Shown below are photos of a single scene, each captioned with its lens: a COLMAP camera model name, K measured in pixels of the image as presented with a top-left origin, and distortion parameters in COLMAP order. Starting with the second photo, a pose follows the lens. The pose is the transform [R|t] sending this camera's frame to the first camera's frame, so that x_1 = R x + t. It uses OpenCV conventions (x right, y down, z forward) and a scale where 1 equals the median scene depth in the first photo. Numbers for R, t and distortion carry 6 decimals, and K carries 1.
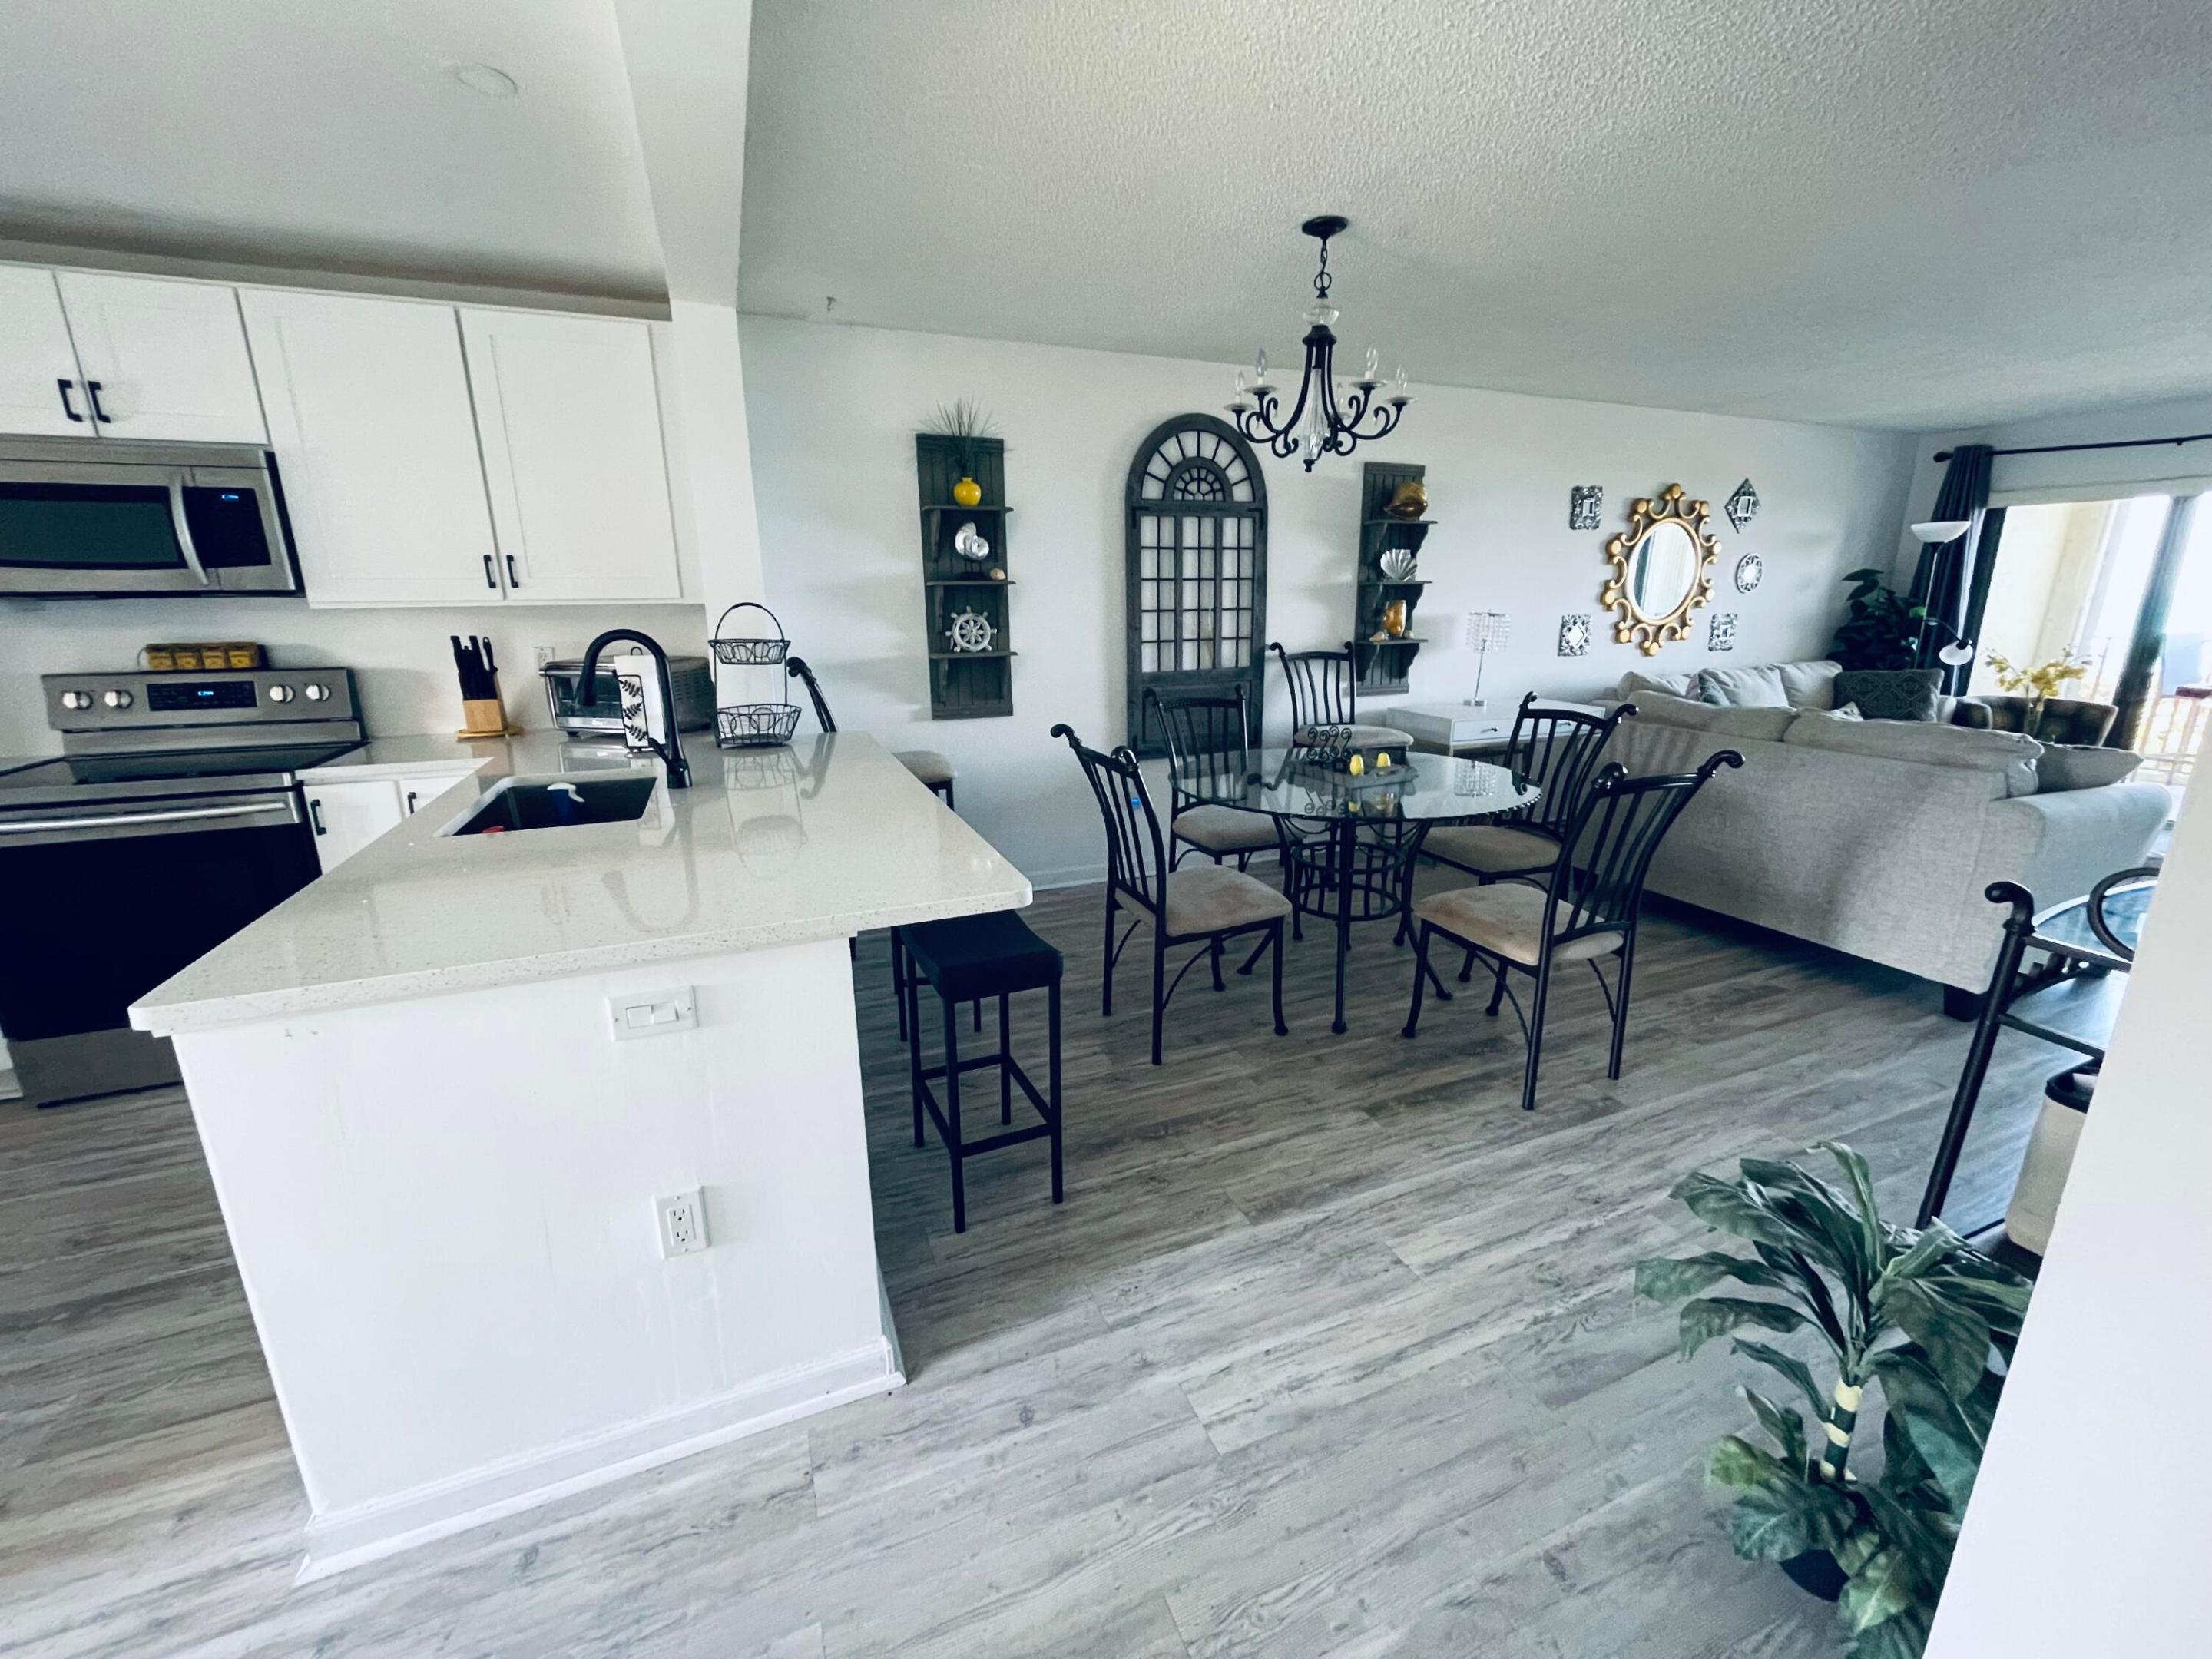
lens RADIAL K [[888.3, 0, 1105.9], [0, 888.3, 823.3], [0, 0, 1]] dist [-0.001832, -0.000468]
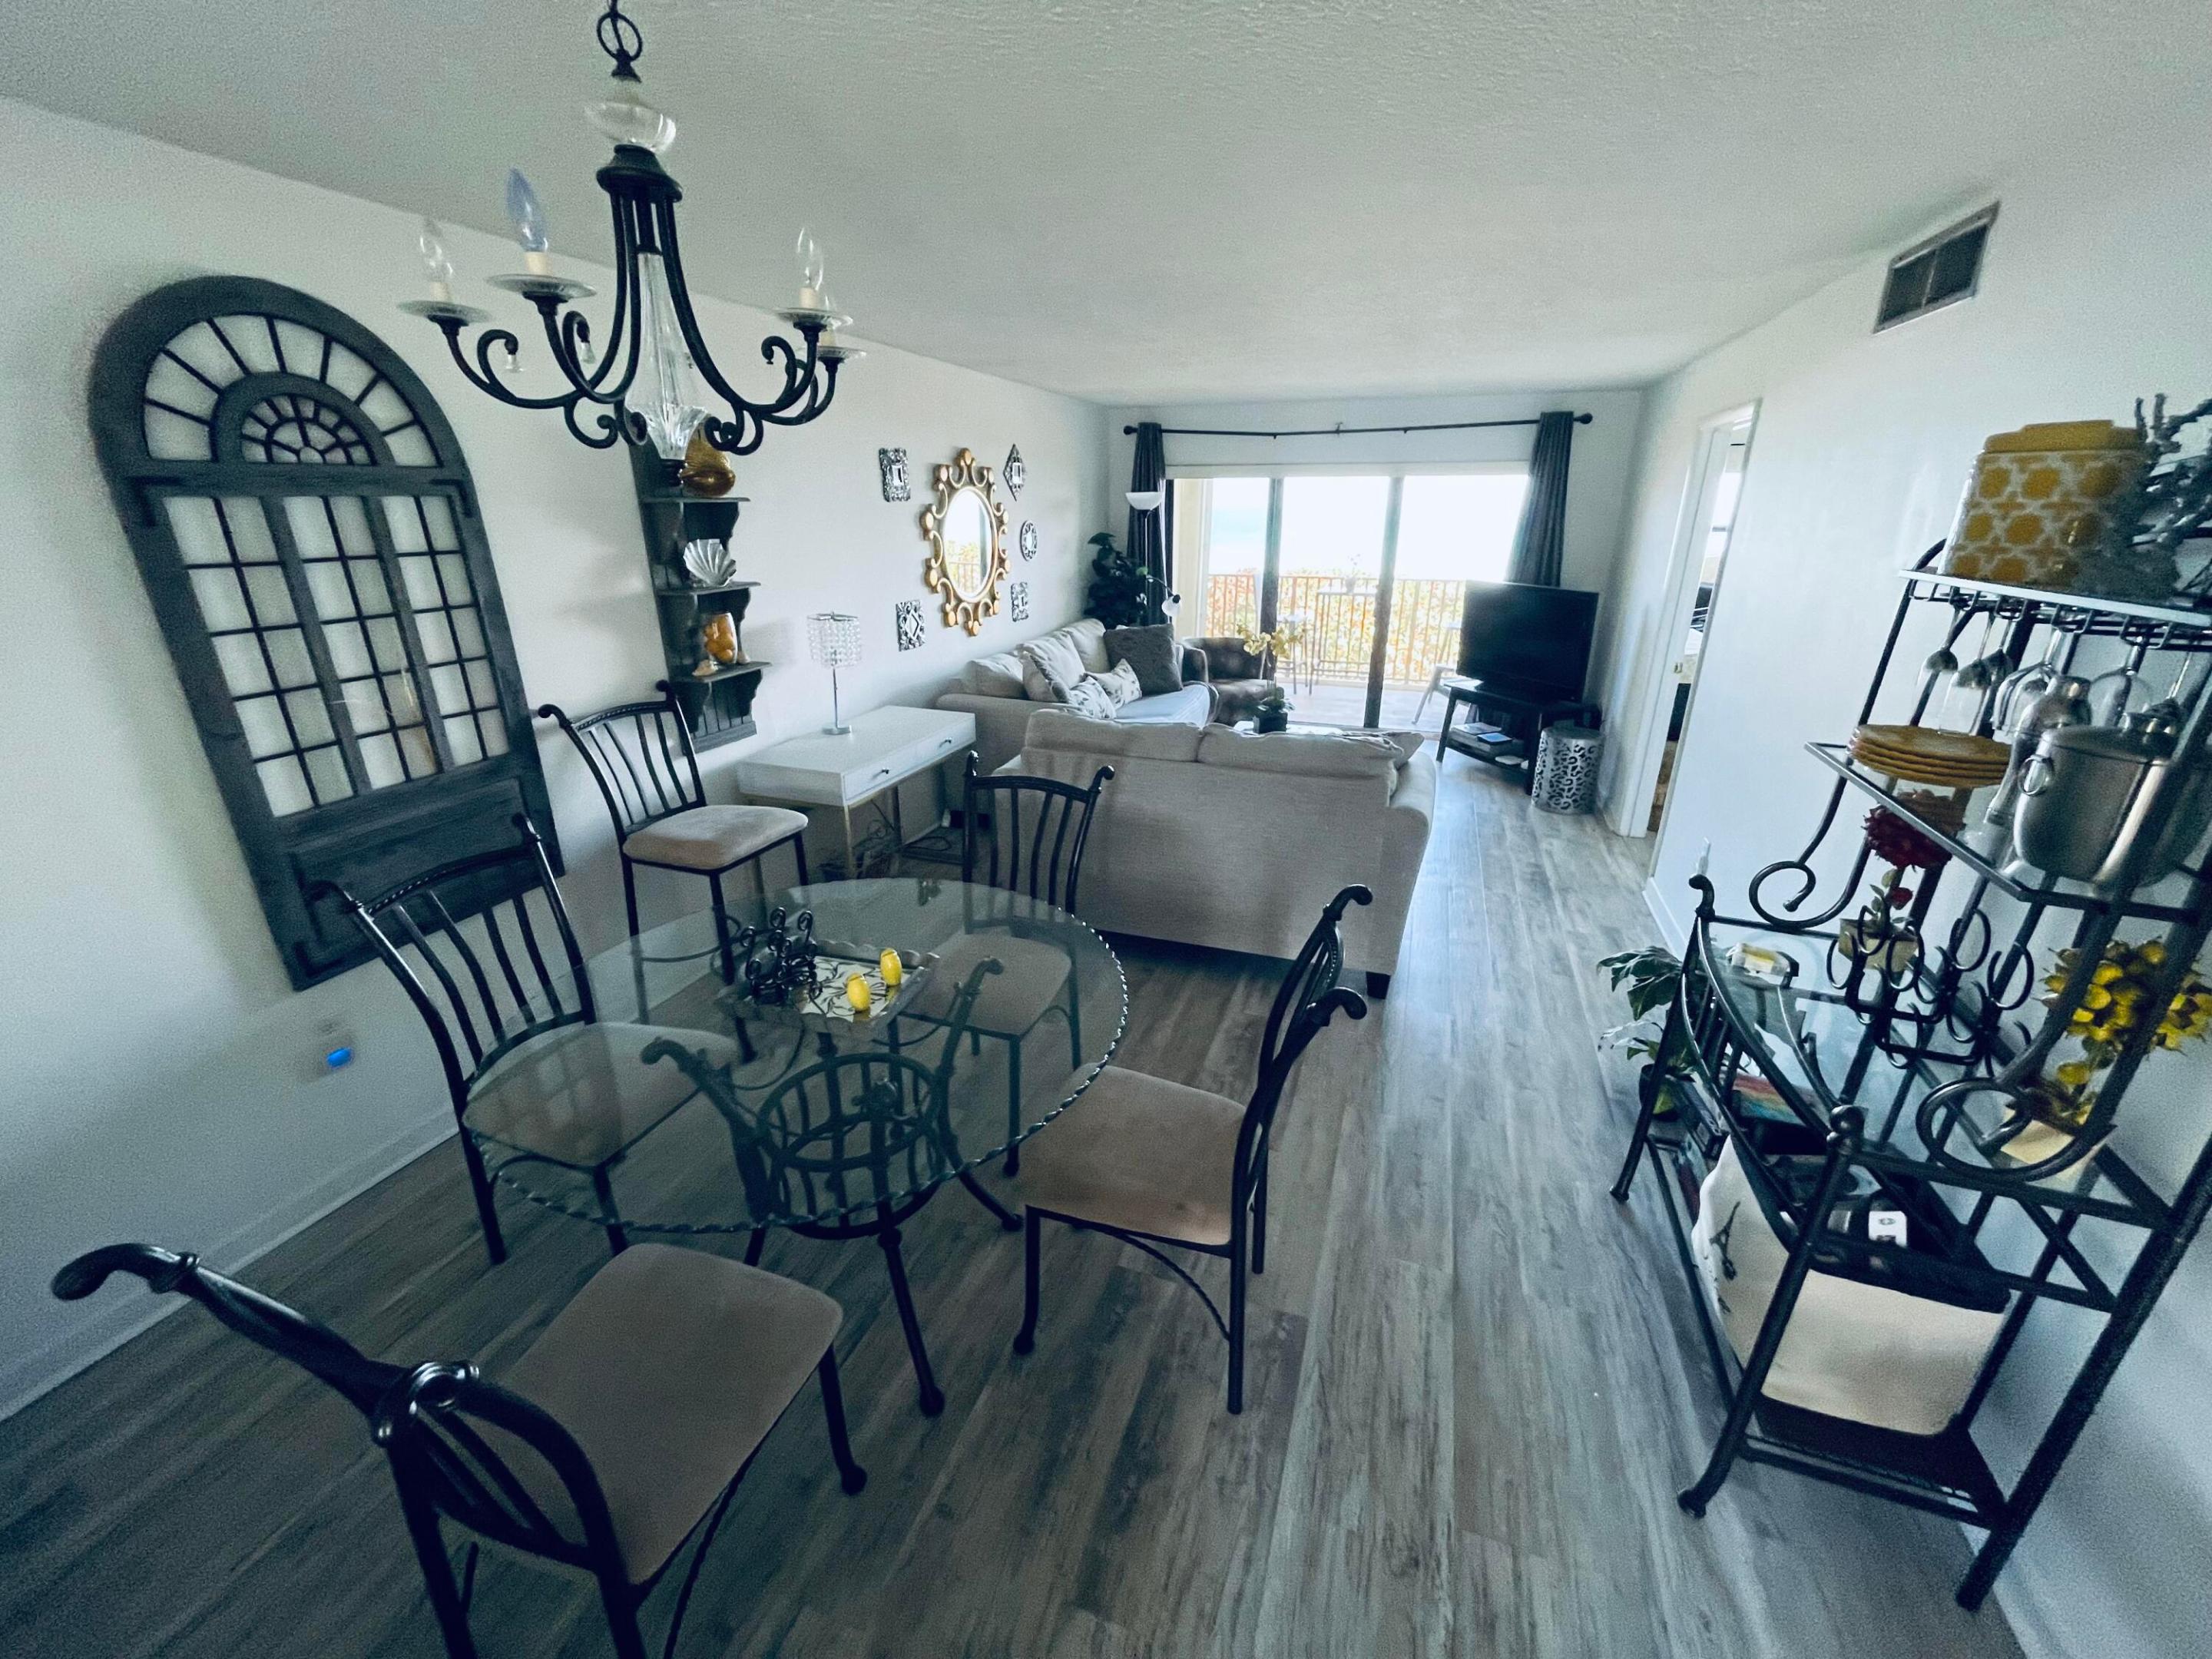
lens RADIAL K [[888.3, 0, 1106.4], [0, 888.3, 823.0], [0, 0, 1]] dist [-0.001832, -0.000468]
pose [[0.674261, -0.243434, 0.697217, 0.009604], [0.180882, 0.969790, 0.163677, -0.184468], [-0.715998, 0.015753, 0.697924, 0.367363]]
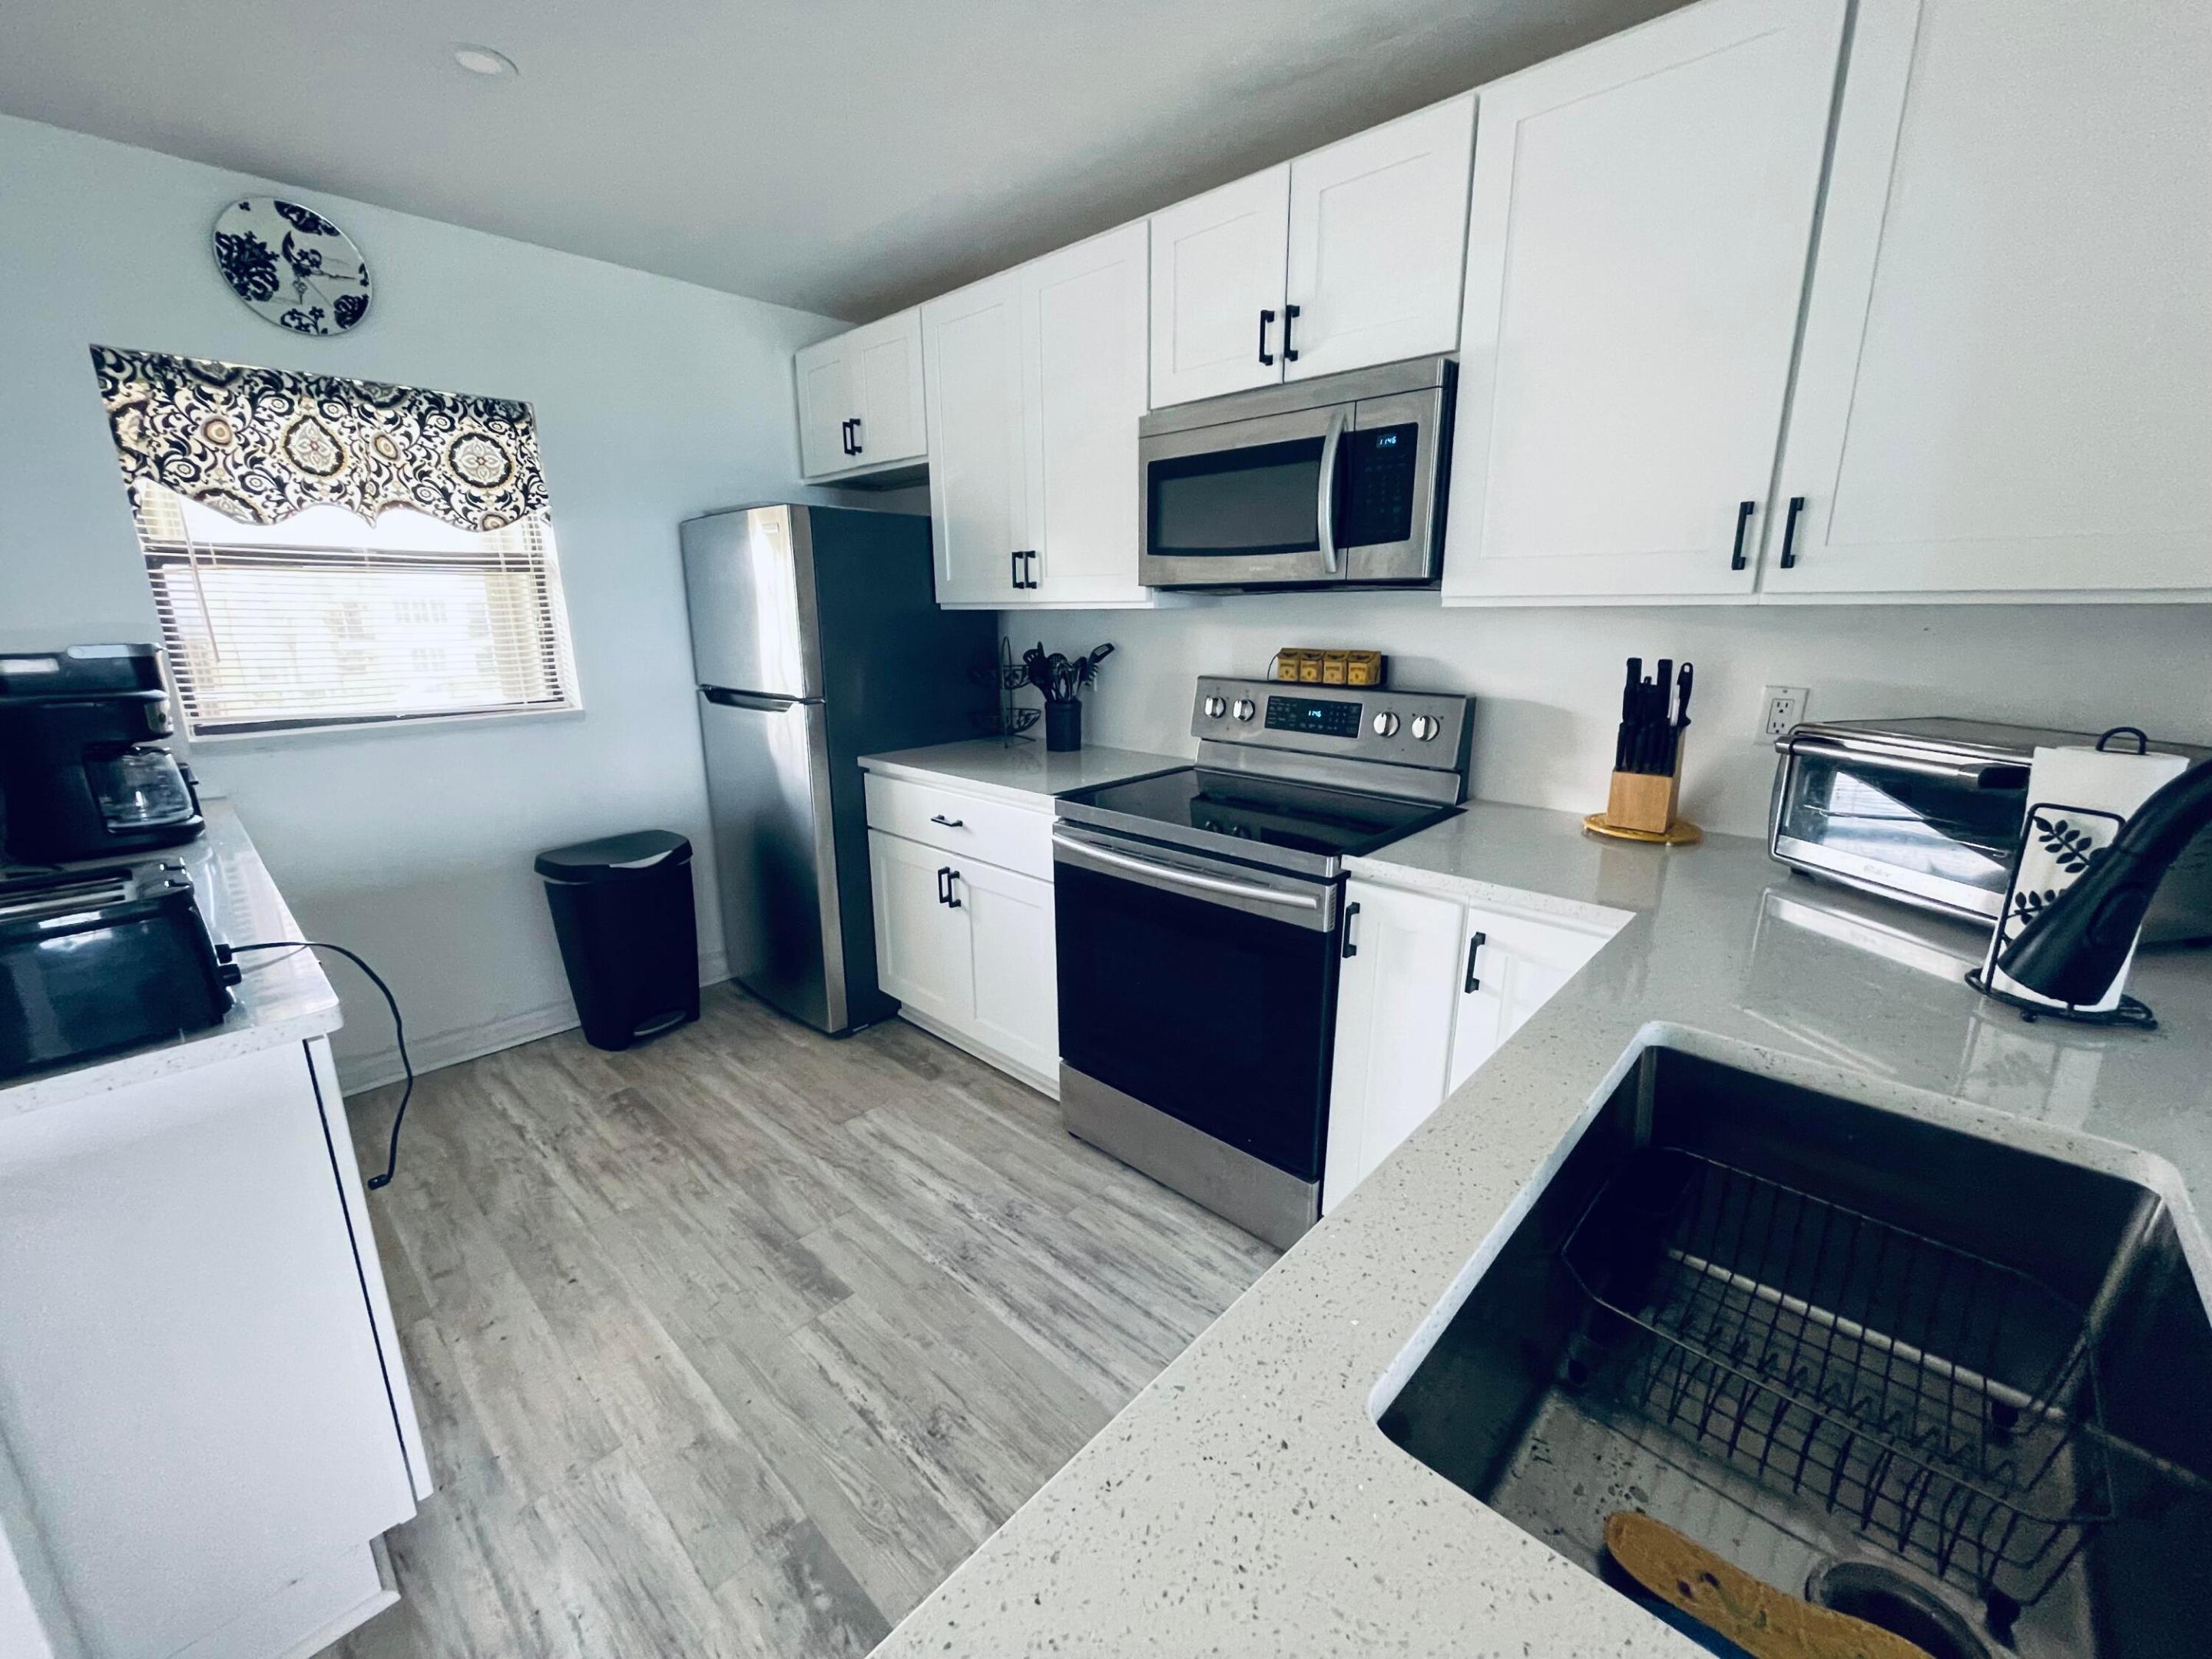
lens RADIAL K [[888.3, 0, 1105.0], [0, 888.3, 823.3], [0, 0, 1]] dist [-0.001832, -0.000468]
pose [[0.414005, 0.222580, -0.882643, -0.283961], [-0.225550, 0.964490, 0.137425, -0.089958], [0.881889, 0.142185, 0.449506, 0.374268]]
